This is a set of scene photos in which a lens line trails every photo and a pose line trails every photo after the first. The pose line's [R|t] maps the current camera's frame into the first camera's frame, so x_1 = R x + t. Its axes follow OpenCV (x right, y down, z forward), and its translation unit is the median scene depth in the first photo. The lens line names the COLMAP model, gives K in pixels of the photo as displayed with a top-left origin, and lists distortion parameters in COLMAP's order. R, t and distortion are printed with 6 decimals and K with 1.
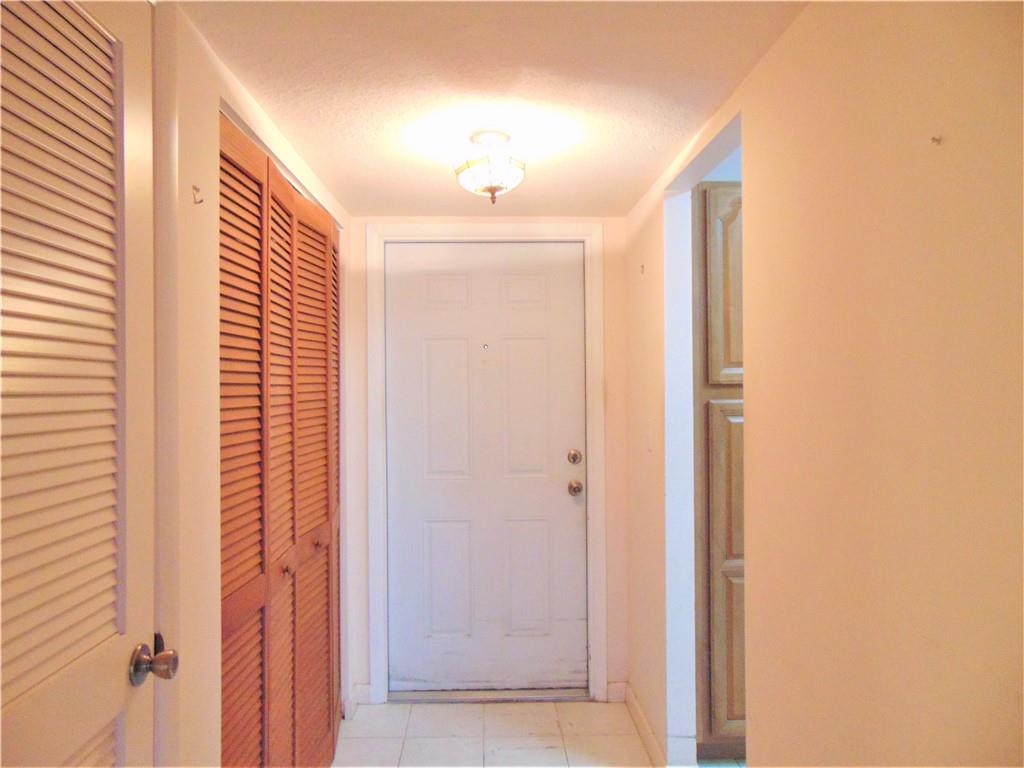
lens RADIAL K [[769.5, 0, 510.9], [0, 769.5, 385.1], [0, 0, 1]] dist [-0.033755, 0.047871]
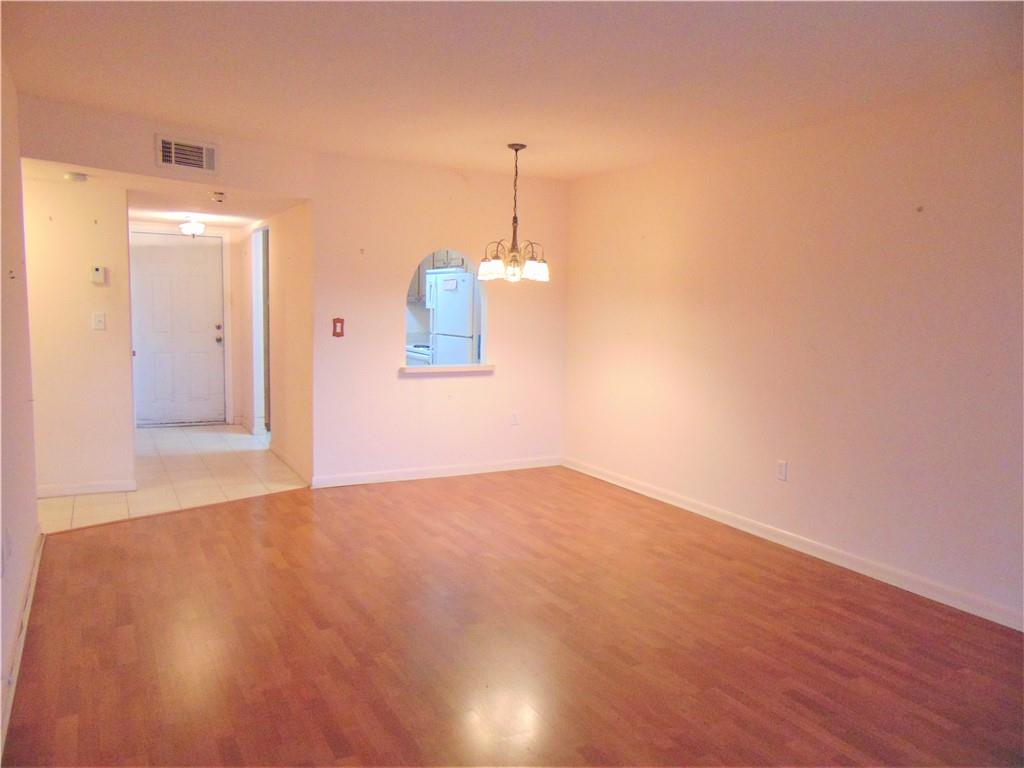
lens RADIAL K [[769.5, 0, 509.5], [0, 769.5, 382.3], [0, 0, 1]] dist [-0.033755, 0.047871]
pose [[0.893627, -0.019205, 0.448400, -0.190404], [-0.026496, 0.995084, 0.095424, 0.011695], [-0.448028, -0.097154, 0.888725, -1.628297]]
